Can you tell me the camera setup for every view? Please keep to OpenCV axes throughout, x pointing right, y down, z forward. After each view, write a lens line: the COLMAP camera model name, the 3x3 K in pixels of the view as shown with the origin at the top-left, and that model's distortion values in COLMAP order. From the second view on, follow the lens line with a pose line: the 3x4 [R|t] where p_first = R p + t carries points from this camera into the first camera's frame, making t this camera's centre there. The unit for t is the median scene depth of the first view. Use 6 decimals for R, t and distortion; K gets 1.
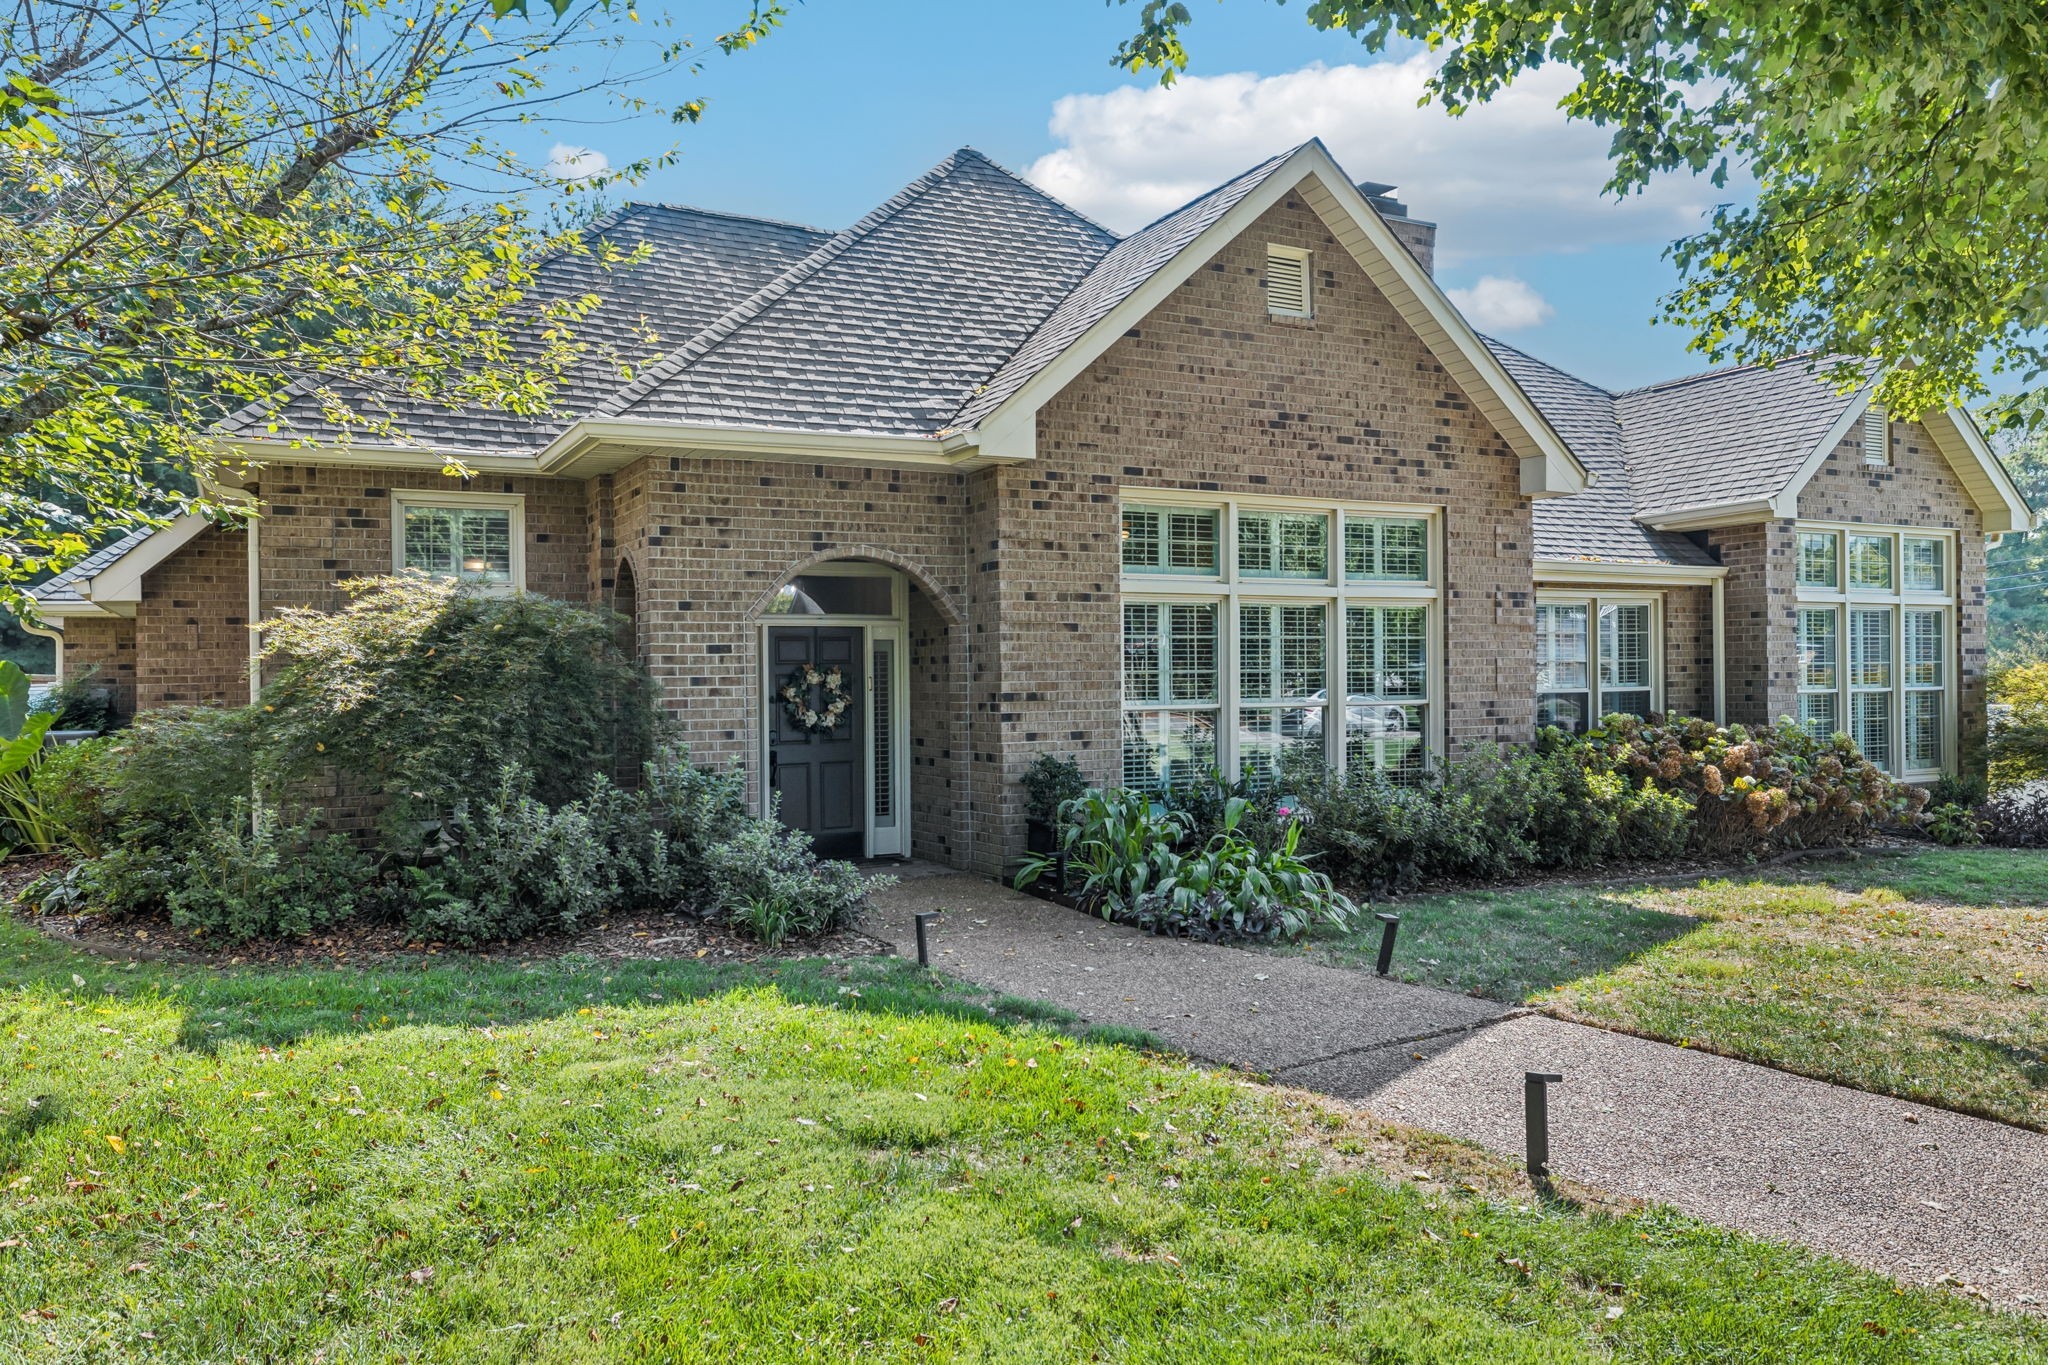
lens RADIAL K [[1769.3, 0, 1026.3], [0, 1769.3, 683.0], [0, 0, 1]] dist [-0.005898, -0.001737]
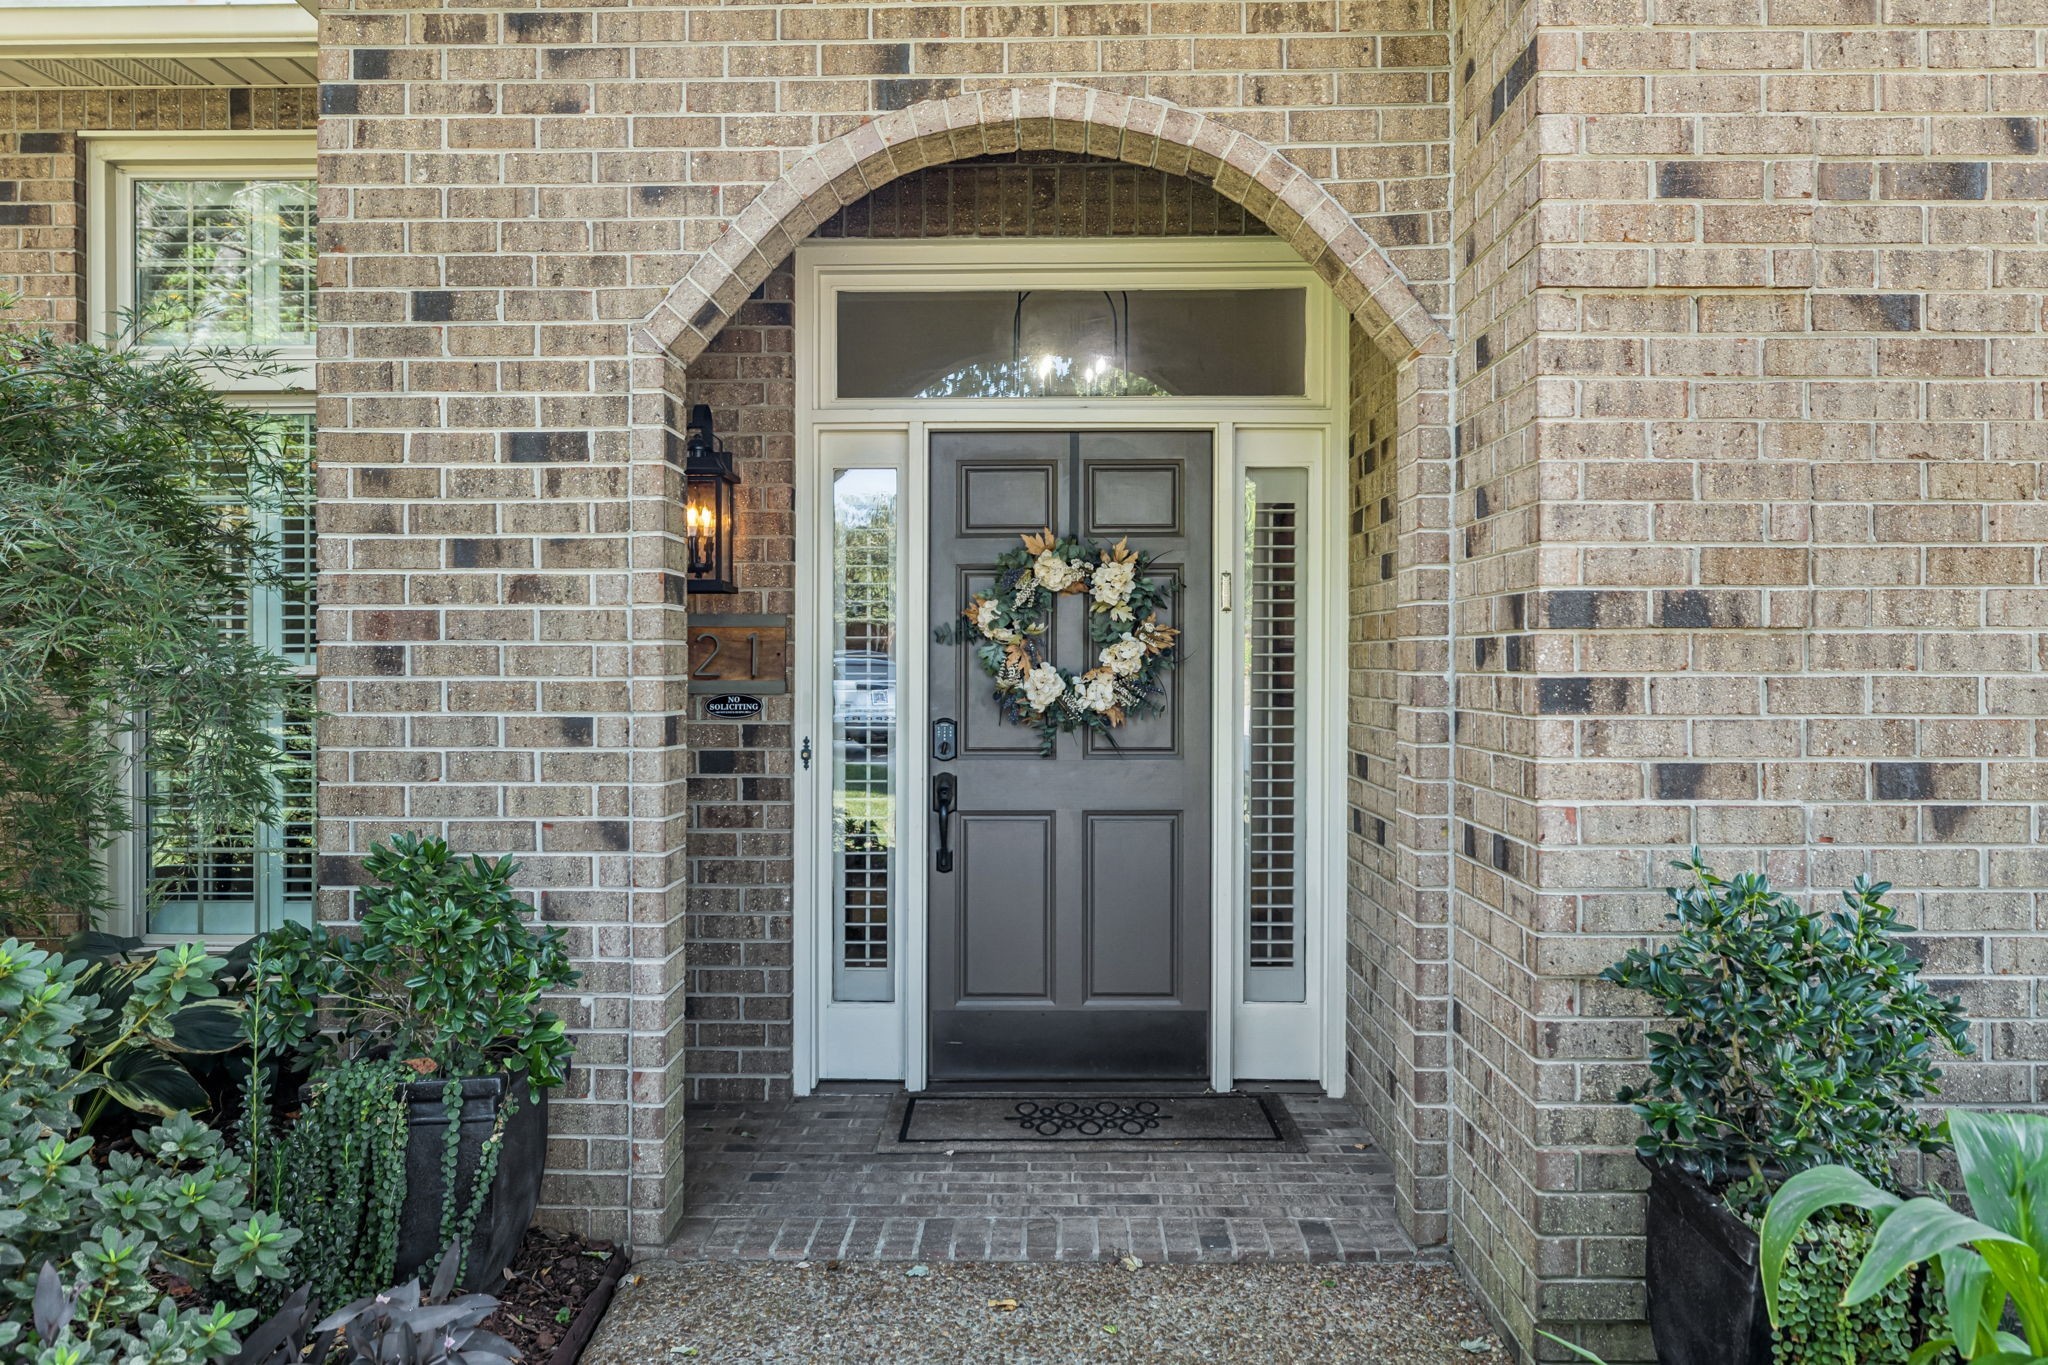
lens RADIAL K [[1517.7, 0, 1029.6], [0, 1517.7, 679.0], [0, 0, 1]] dist [-0.010583, -0.002761]
pose [[0.872635, 0.018223, -0.488033, 0.025612], [-0.013784, 0.999825, 0.012686, 0.015721], [0.488179, -0.004343, 0.872733, 0.788830]]
